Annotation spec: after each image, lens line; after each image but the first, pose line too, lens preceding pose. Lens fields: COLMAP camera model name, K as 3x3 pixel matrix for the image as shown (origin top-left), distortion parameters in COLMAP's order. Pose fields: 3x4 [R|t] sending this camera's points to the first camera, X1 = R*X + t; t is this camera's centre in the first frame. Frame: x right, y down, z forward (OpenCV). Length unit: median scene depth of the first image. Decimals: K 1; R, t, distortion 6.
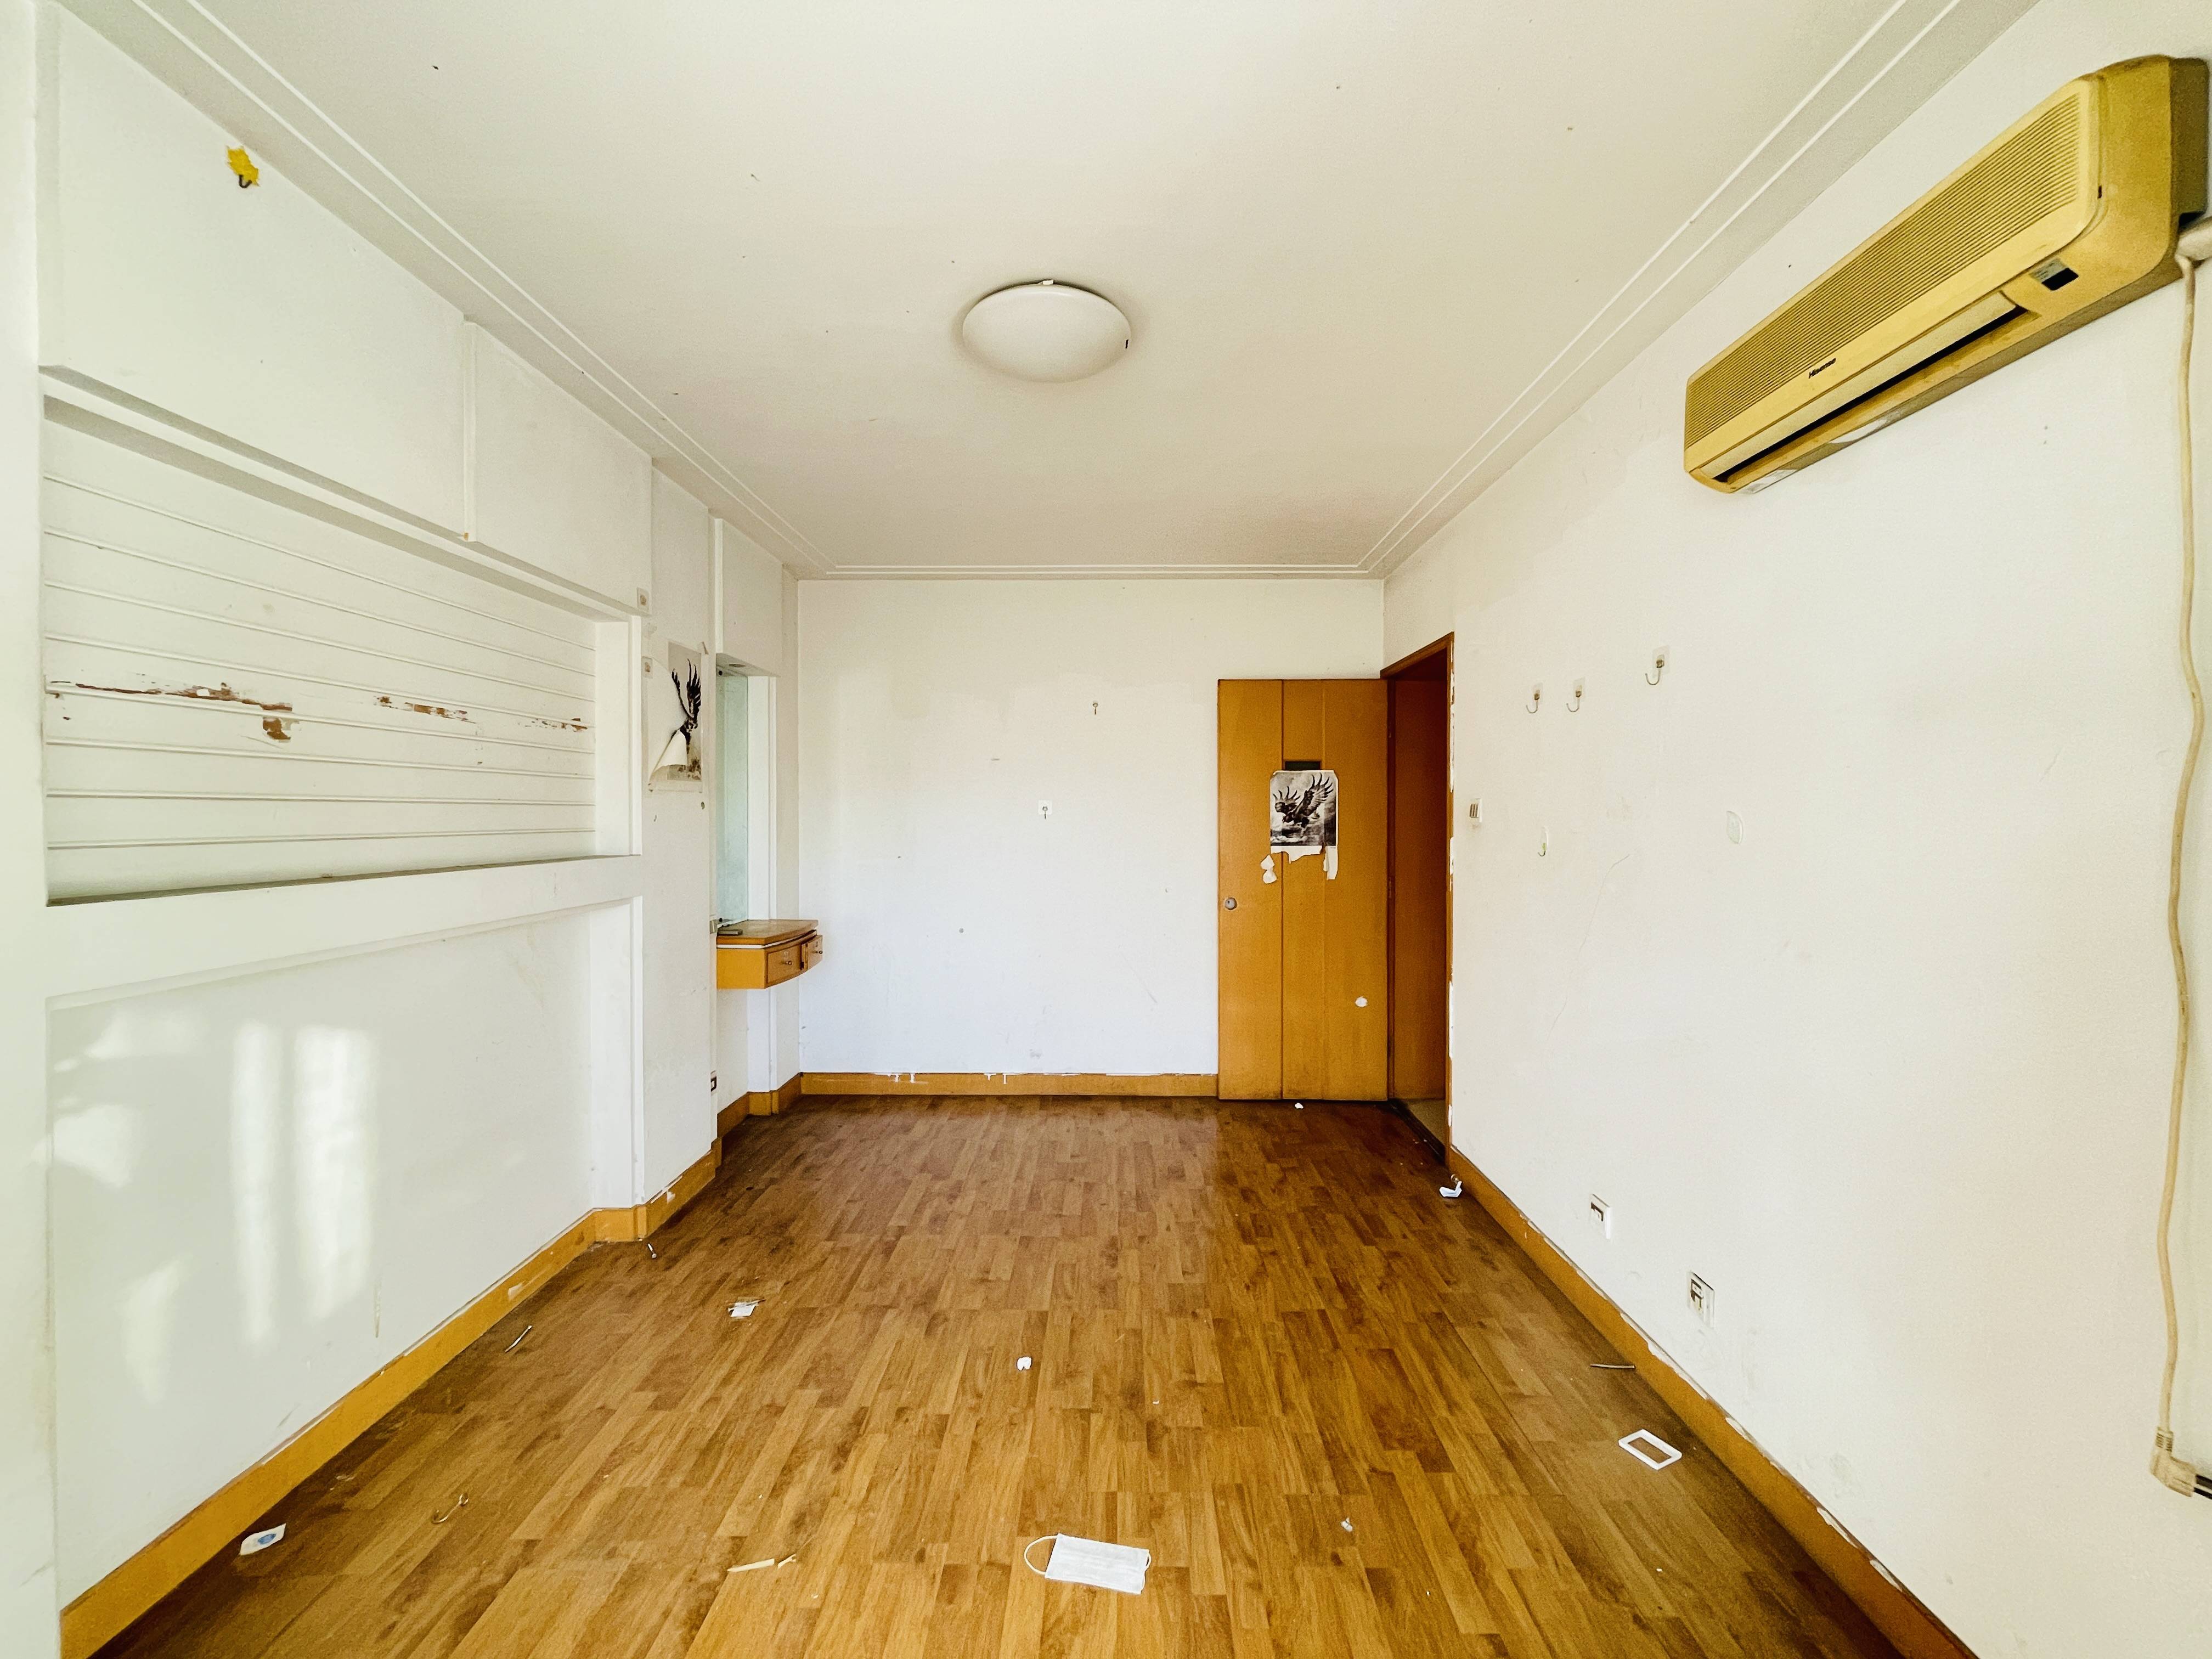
lens RADIAL K [[884.9, 0, 1108.8], [0, 884.9, 823.0], [0, 0, 1]] dist [-0.001069, -0.000184]
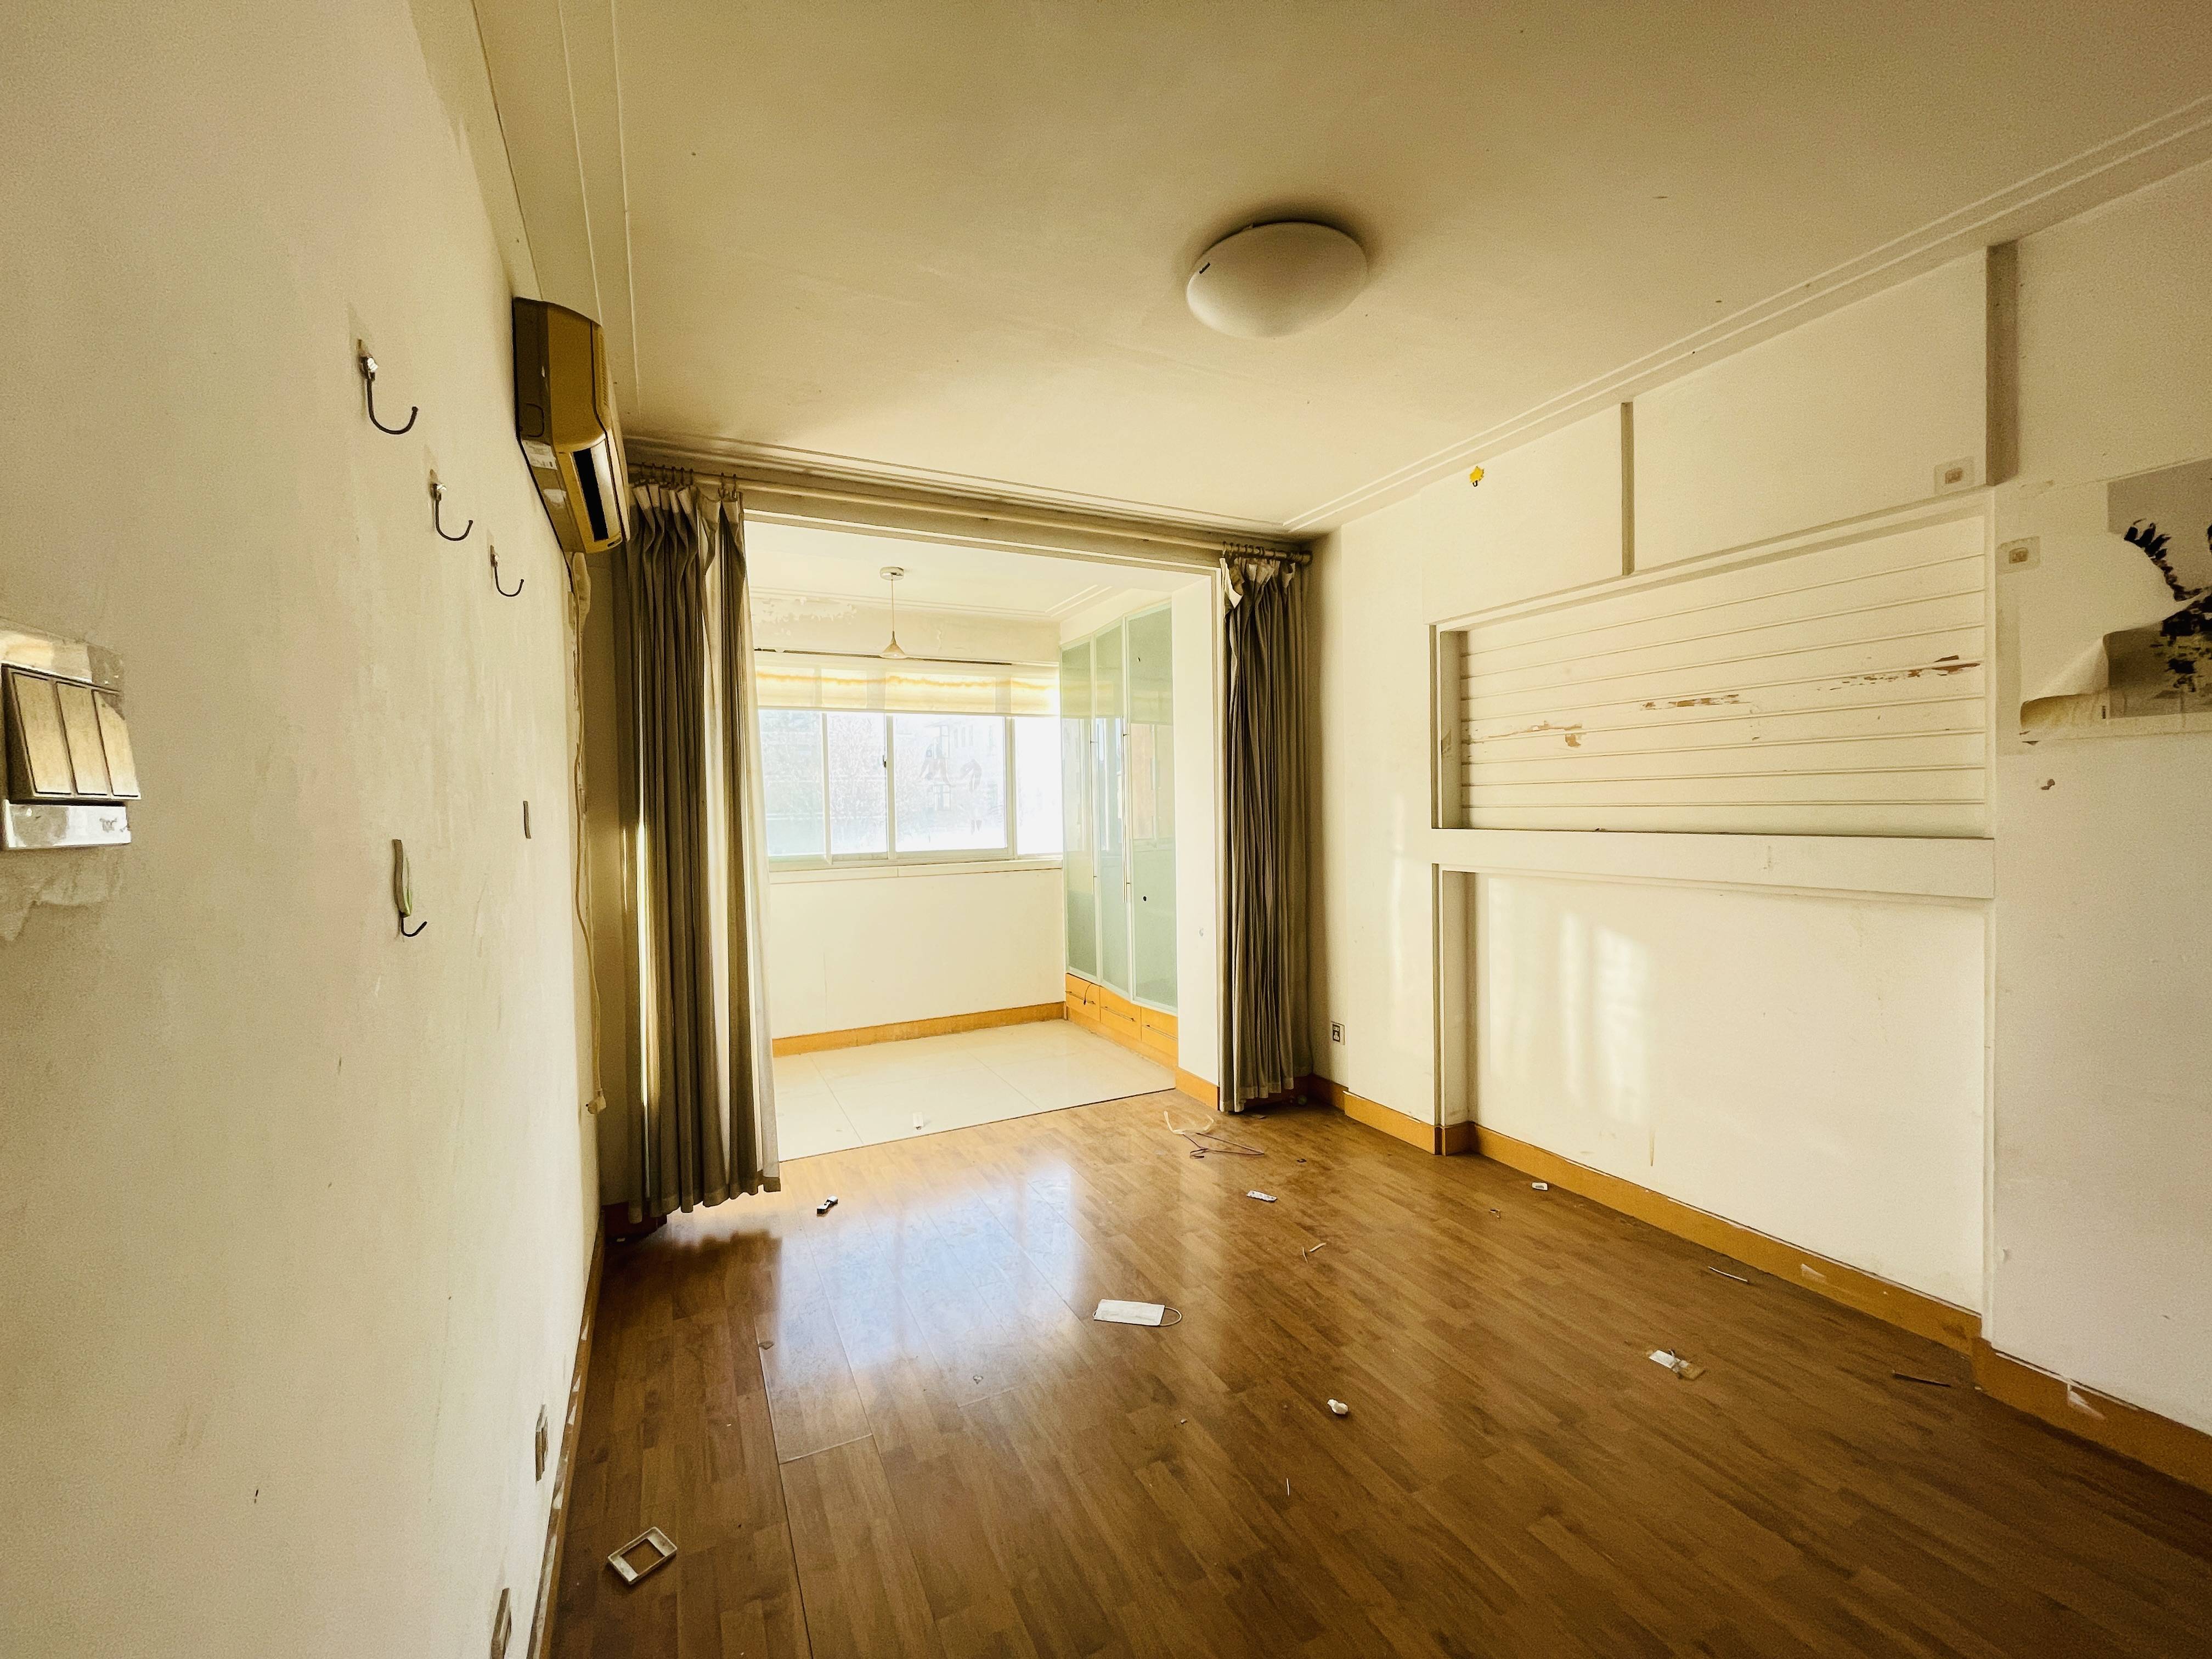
lens RADIAL K [[884.9, 0, 1108.8], [0, 884.9, 823.0], [0, 0, 1]] dist [-0.001069, -0.000184]
pose [[-0.887445, 0.026513, -0.460151, 0.515407], [0.014785, 0.999468, 0.029074, -0.008633], [0.460677, 0.018998, -0.887365, 1.706243]]
